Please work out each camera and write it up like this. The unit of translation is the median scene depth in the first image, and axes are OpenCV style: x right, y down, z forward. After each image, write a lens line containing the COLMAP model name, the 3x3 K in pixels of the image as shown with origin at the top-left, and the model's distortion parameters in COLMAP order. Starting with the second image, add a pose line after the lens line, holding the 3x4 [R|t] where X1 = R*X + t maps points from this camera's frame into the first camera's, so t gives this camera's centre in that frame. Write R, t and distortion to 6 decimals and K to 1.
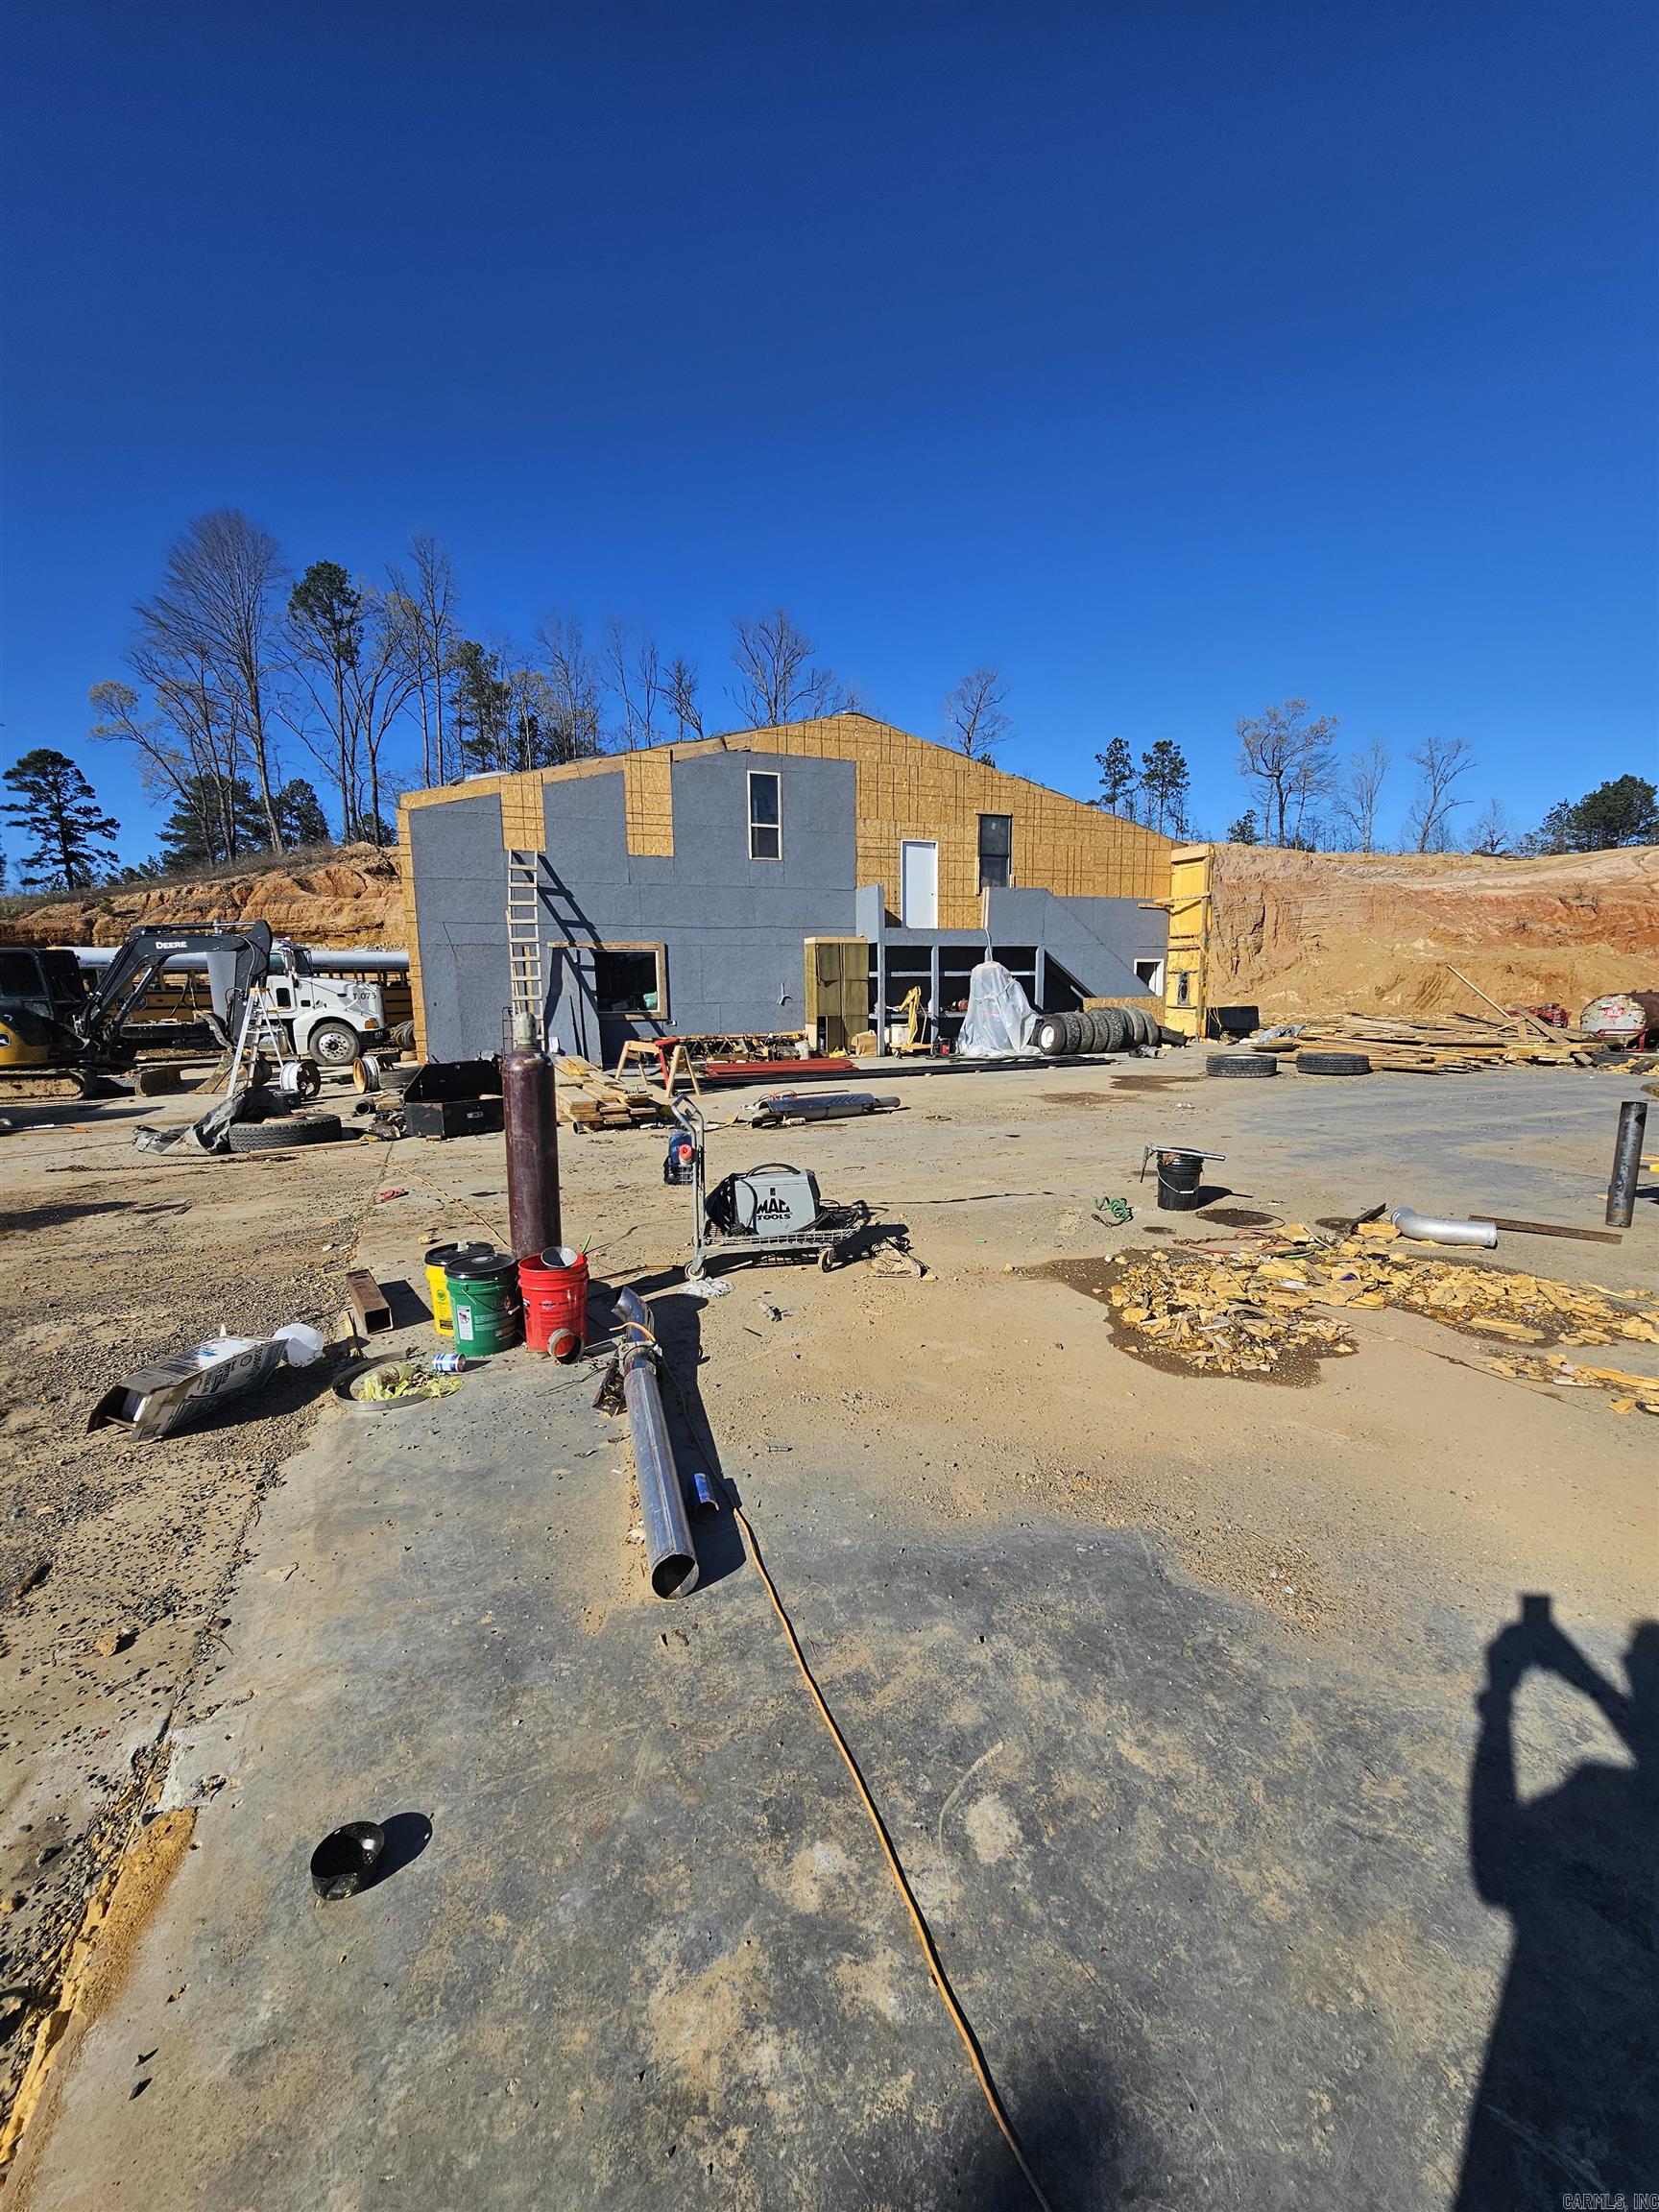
lens RADIAL K [[904.5, 0, 823.0], [0, 904.5, 1118.8], [0, 0, 1]] dist [-0.003764, 0.001599]
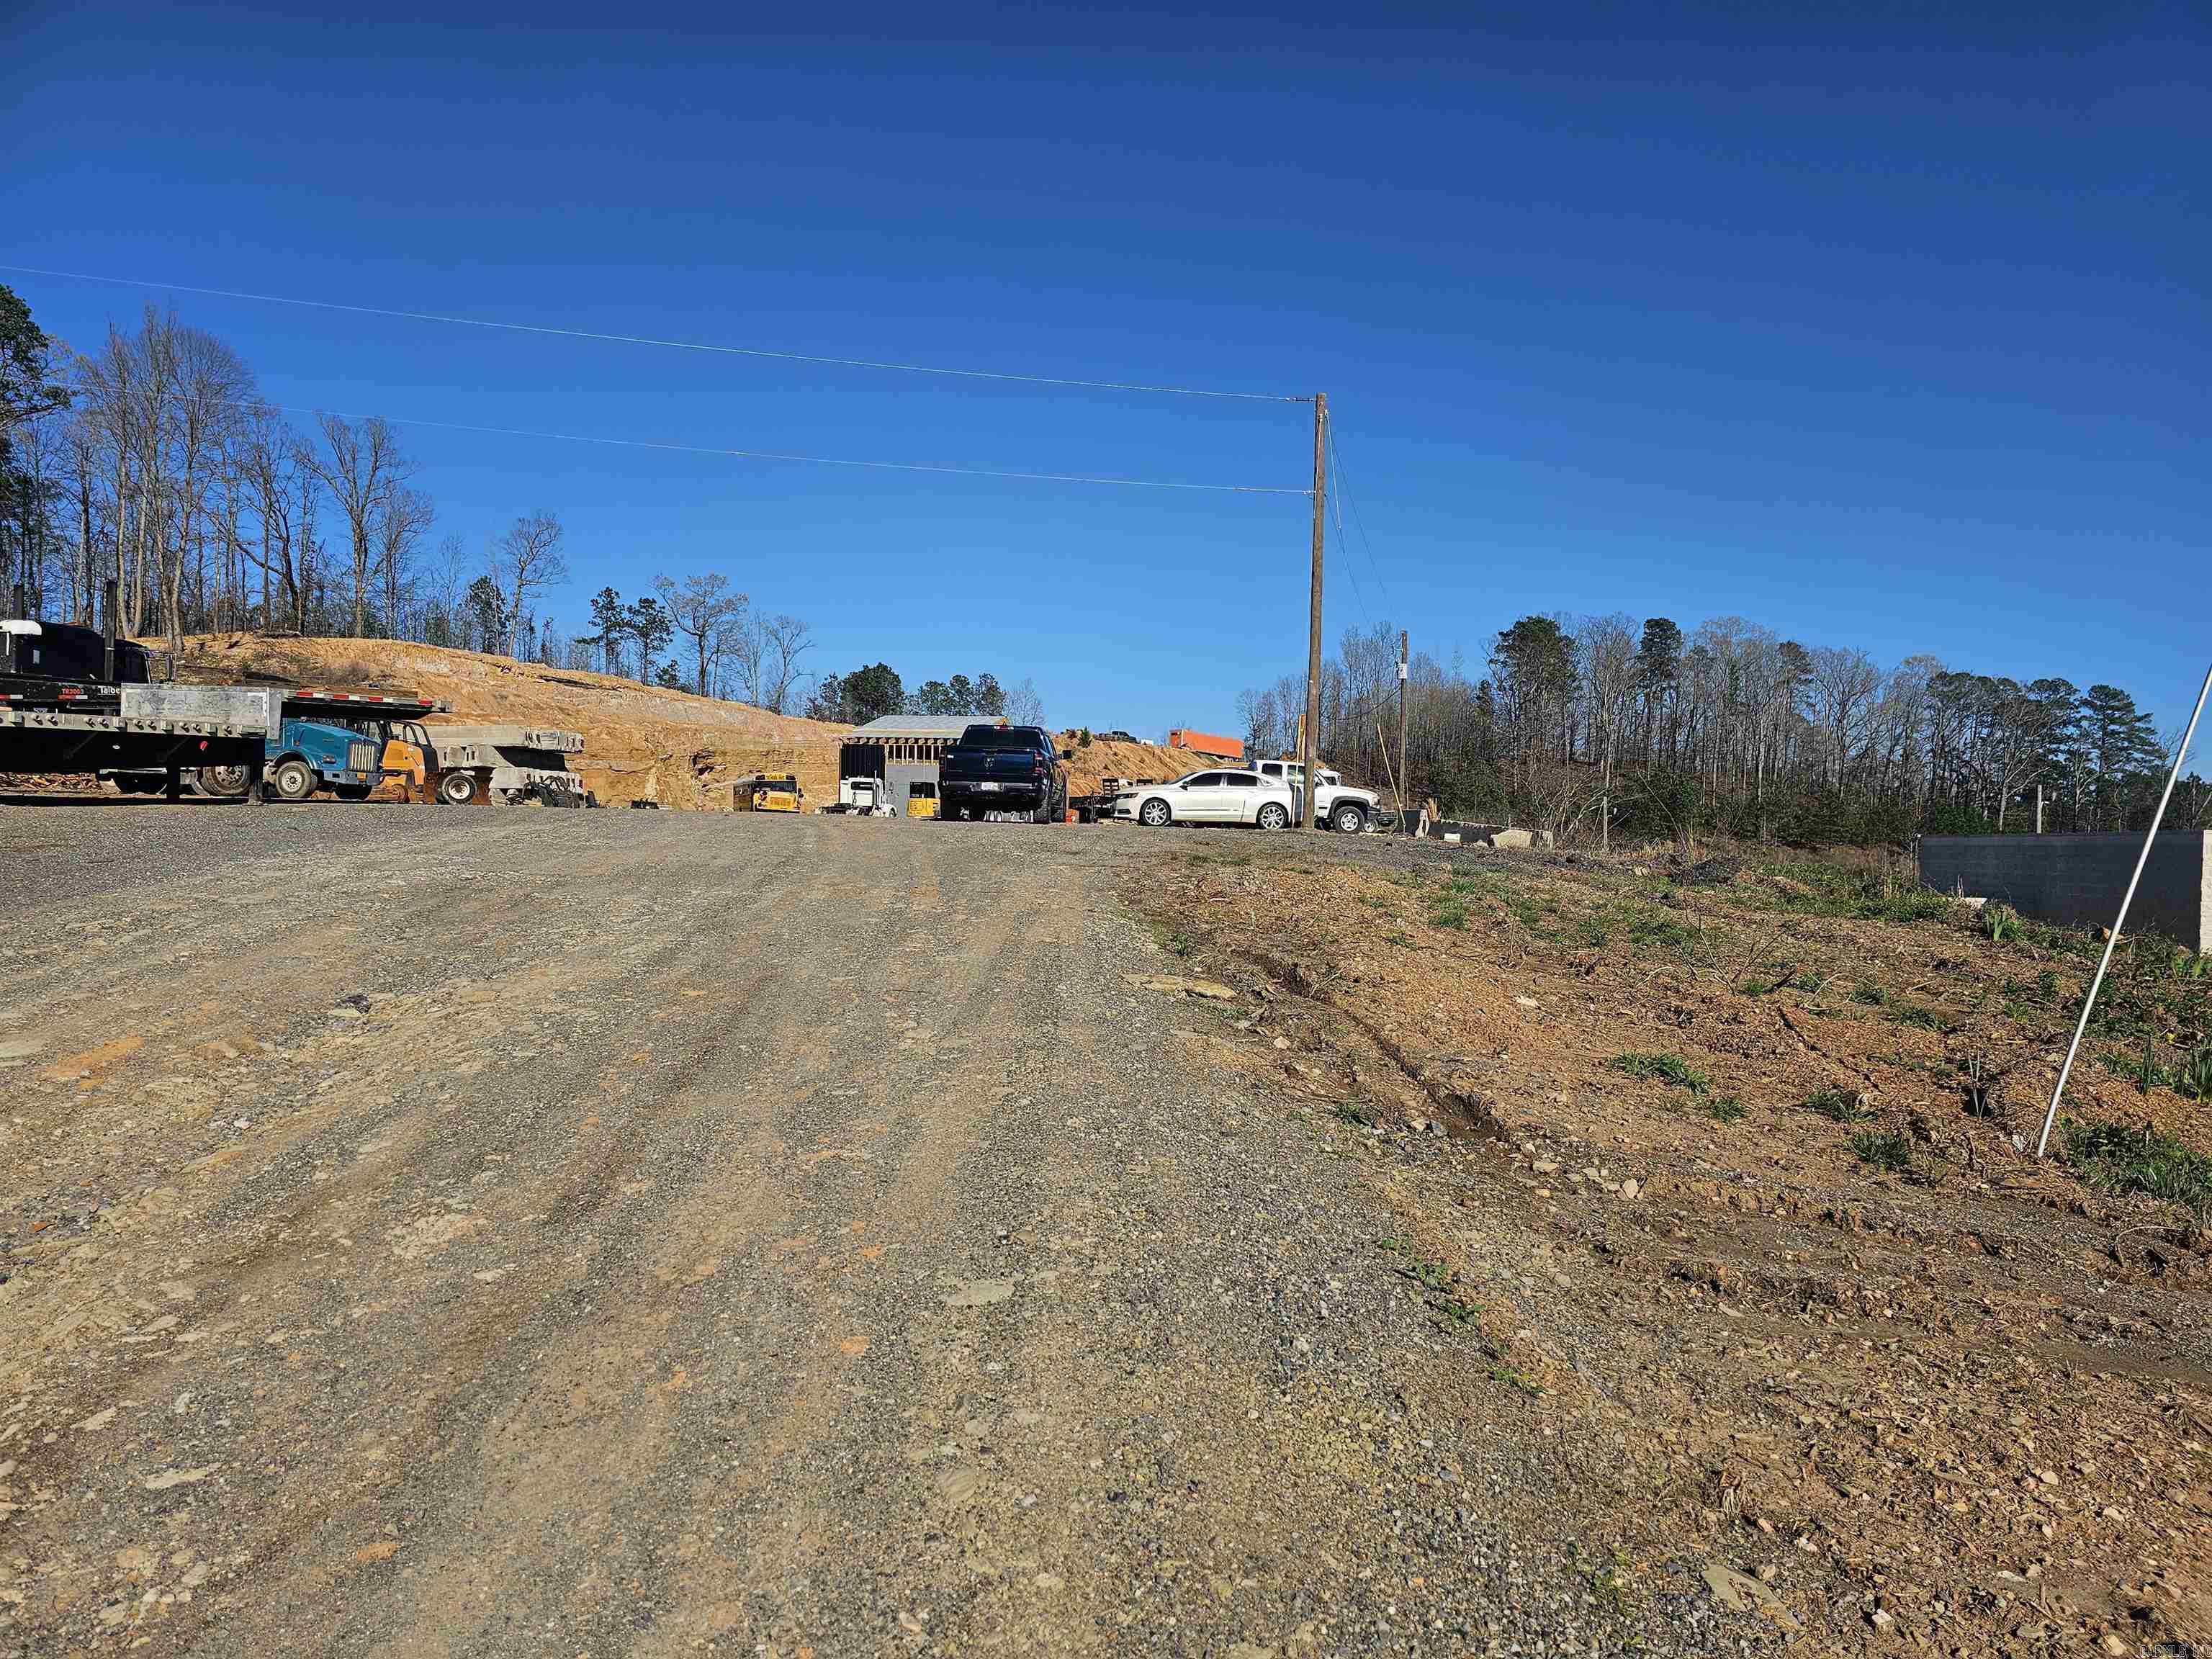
lens RADIAL K [[1463.6, 0, 1126.5], [0, 1463.6, 845.3], [0, 0, 1]] dist [0.035651, -0.038160]
pose [[0.528400, 0.020129, 0.848757, -4.070553], [0.099258, 0.991398, -0.085306, 0.445808], [-0.843173, 0.129322, 0.521857, -1.902238]]
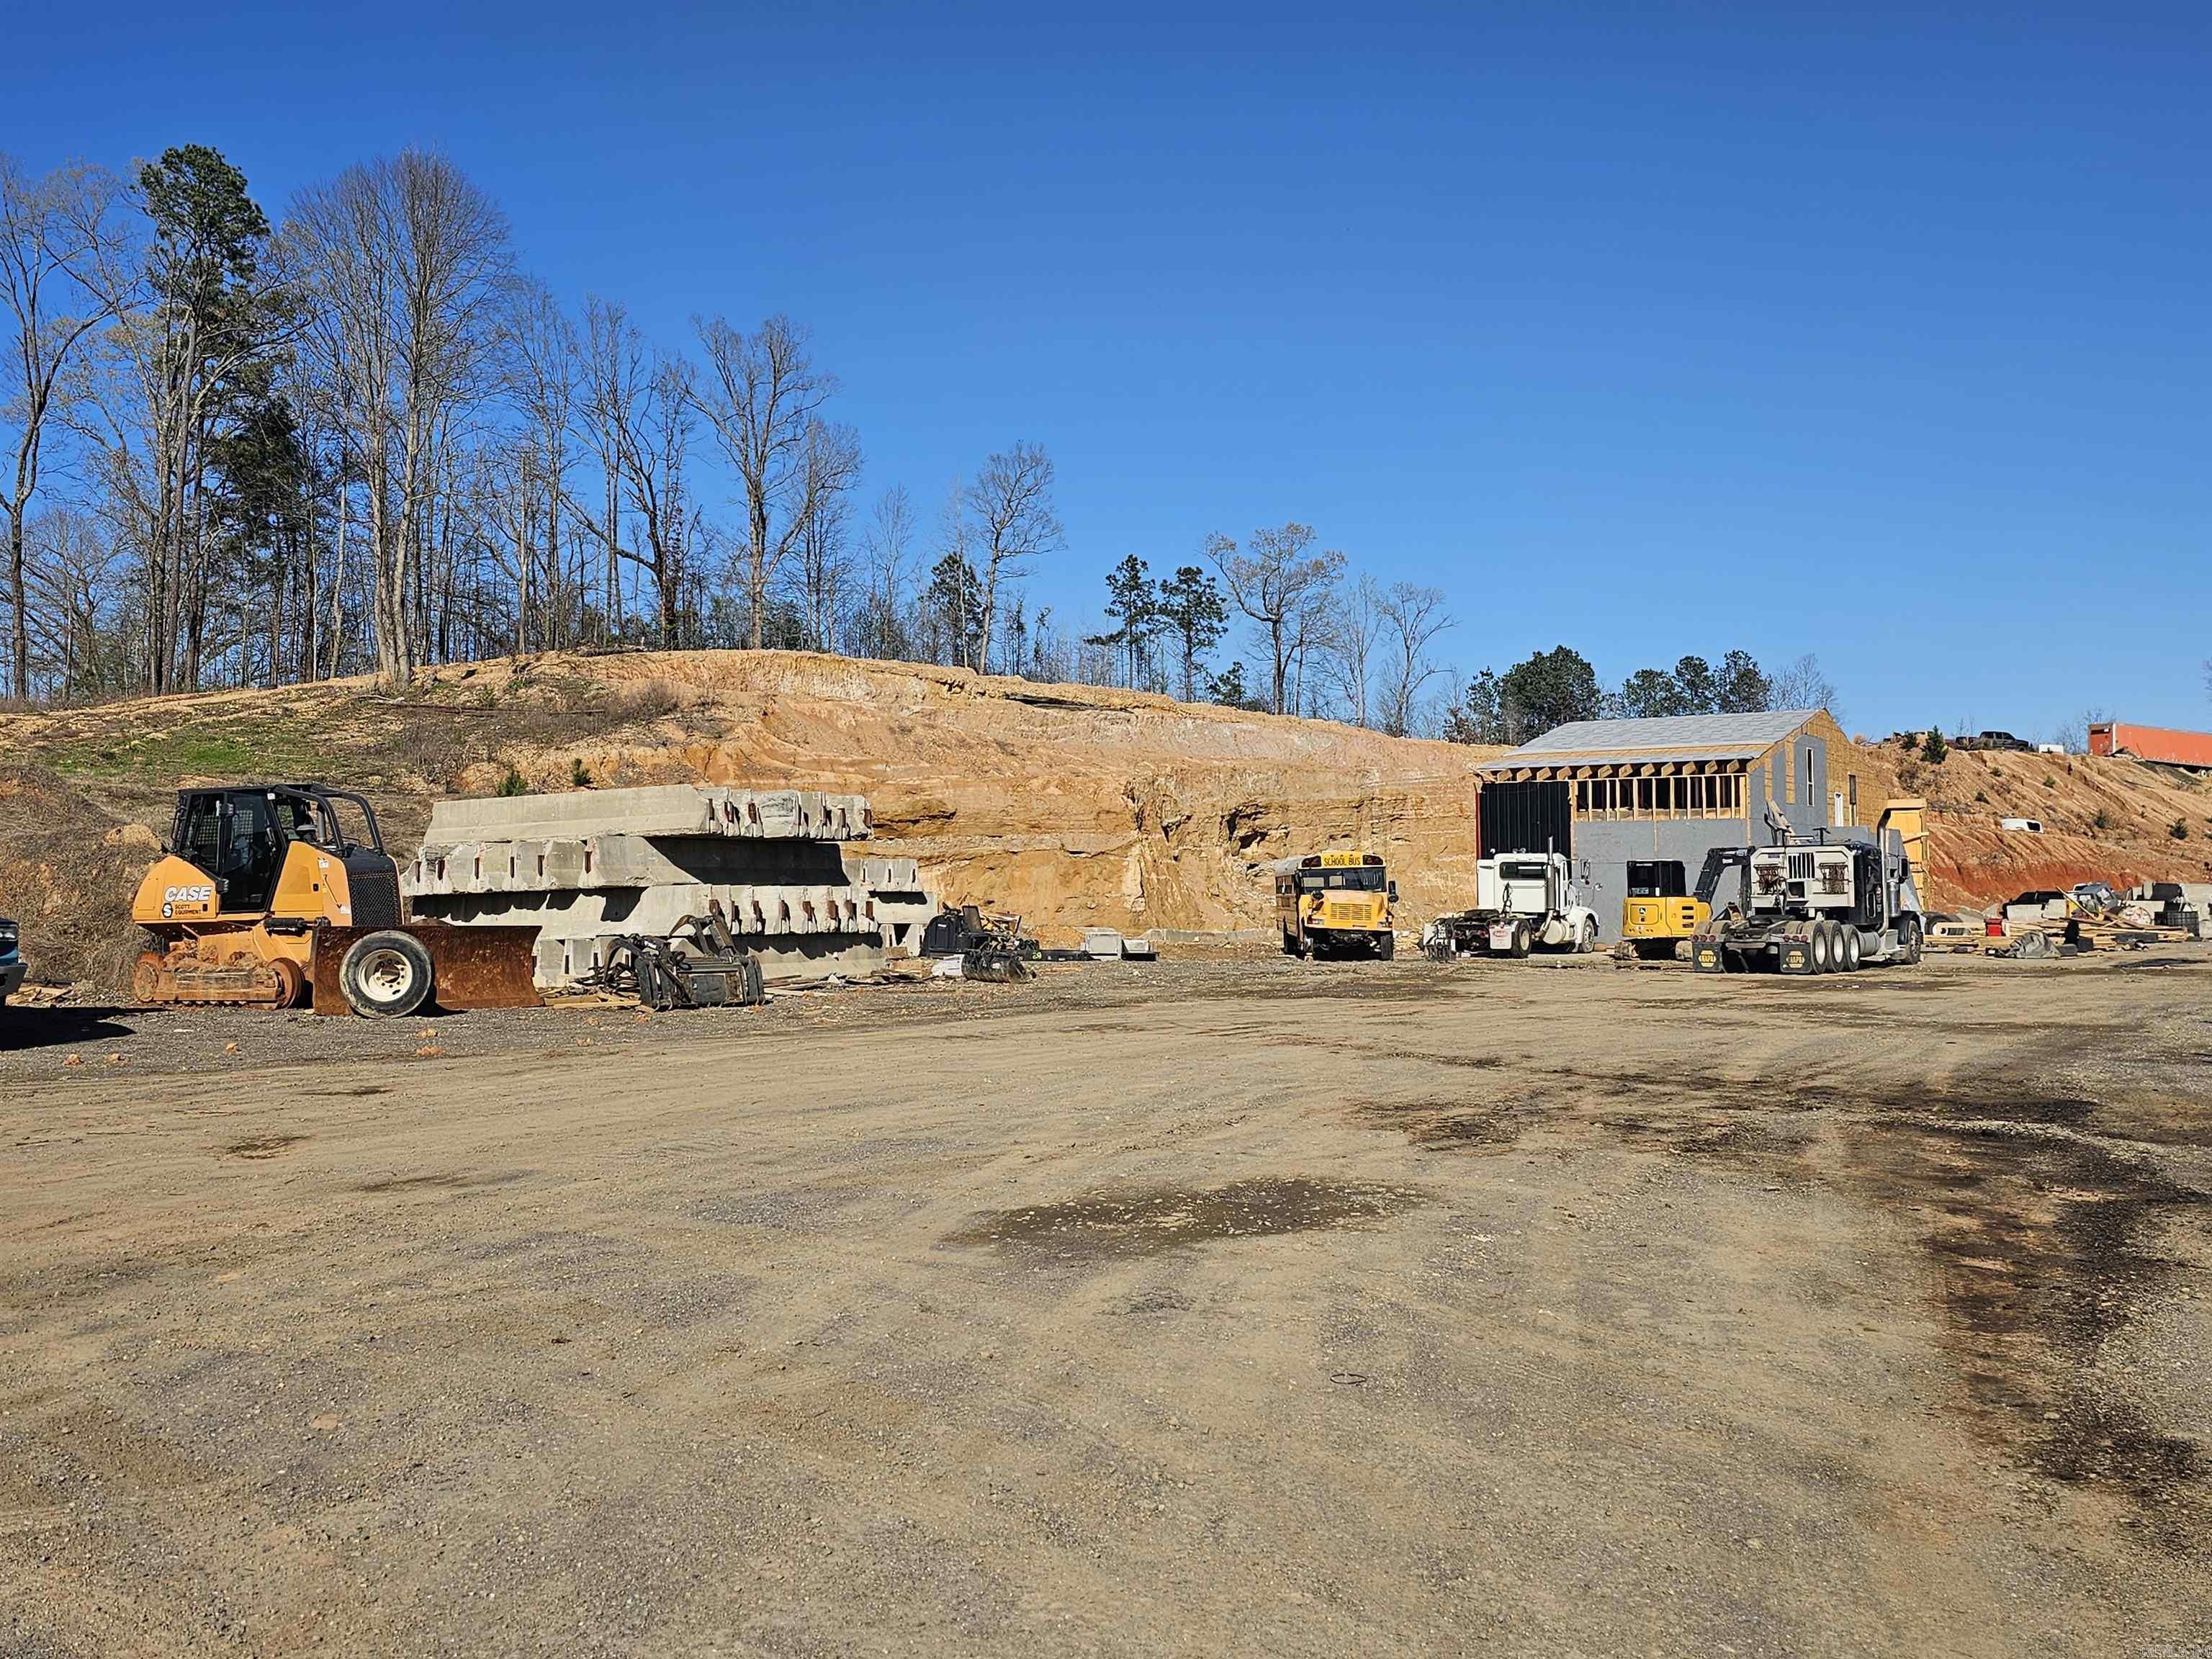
lens RADIAL K [[2067.4, 0, 1108.1], [0, 2067.4, 831.7], [0, 0, 1]] dist [0.081273, 0.000000]
pose [[0.808936, 0.029657, 0.587148, -3.031467], [0.081433, 0.983447, -0.161868, 0.203189], [-0.582229, 0.178754, 0.793130, -1.018086]]
